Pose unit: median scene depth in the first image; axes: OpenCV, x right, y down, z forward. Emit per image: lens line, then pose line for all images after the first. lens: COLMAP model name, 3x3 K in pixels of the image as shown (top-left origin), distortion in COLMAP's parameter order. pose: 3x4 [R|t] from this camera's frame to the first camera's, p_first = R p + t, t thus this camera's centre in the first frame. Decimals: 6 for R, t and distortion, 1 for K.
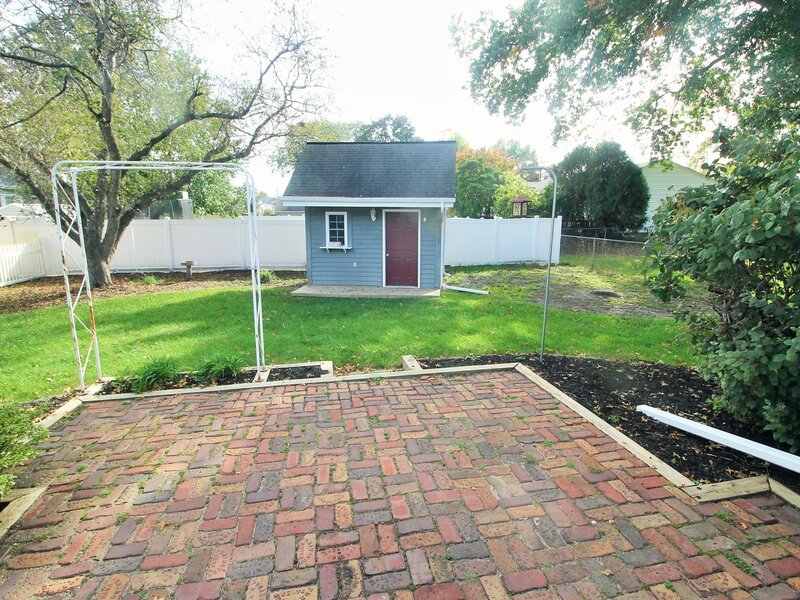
lens RADIAL K [[424.1, 0, 400.9], [0, 424.1, 297.8], [0, 0, 1]] dist [-0.004655, -0.004353]
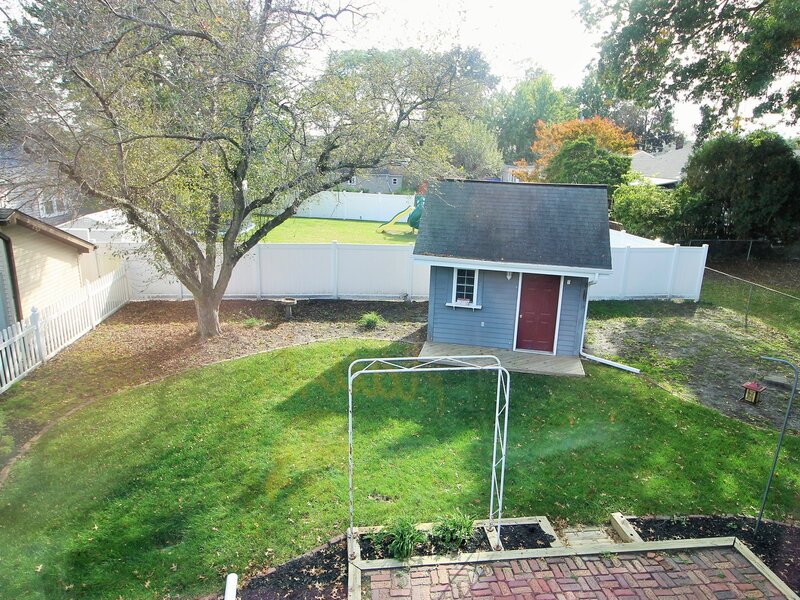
lens RADIAL K [[530.8, 0, 399.2], [0, 530.8, 300.9], [0, 0, 1]] dist [0.002478, -0.005570]
pose [[0.995798, 0.047757, -0.078140, -0.201976], [-0.041454, 0.995902, 0.080380, -0.213910], [0.081658, -0.076803, 0.993697, -0.131945]]
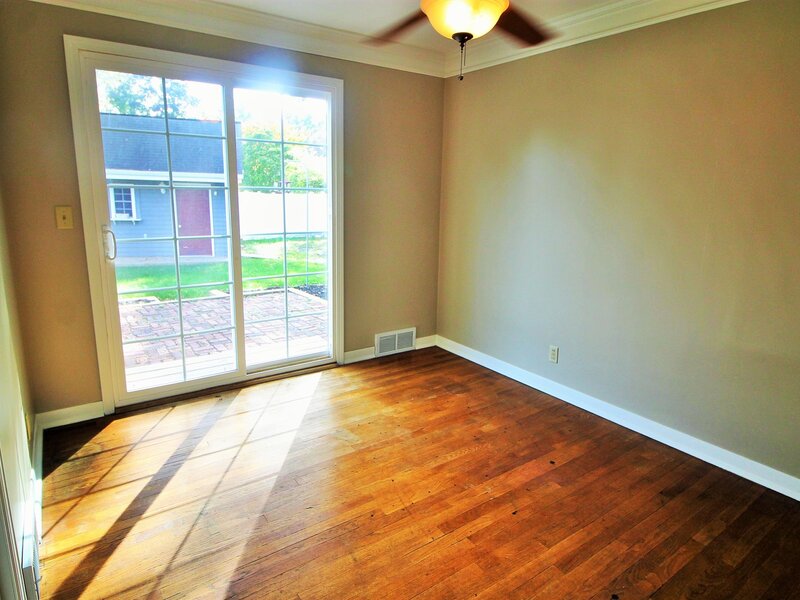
lens RADIAL K [[485.8, 0, 405.3], [0, 485.8, 298.2], [0, 0, 1]] dist [0.004126, -0.011582]
pose [[0.906880, -0.066388, 0.416126, -0.037772], [0.055504, 0.997727, 0.038213, 0.063902], [-0.417717, -0.011558, 0.908504, -0.346880]]
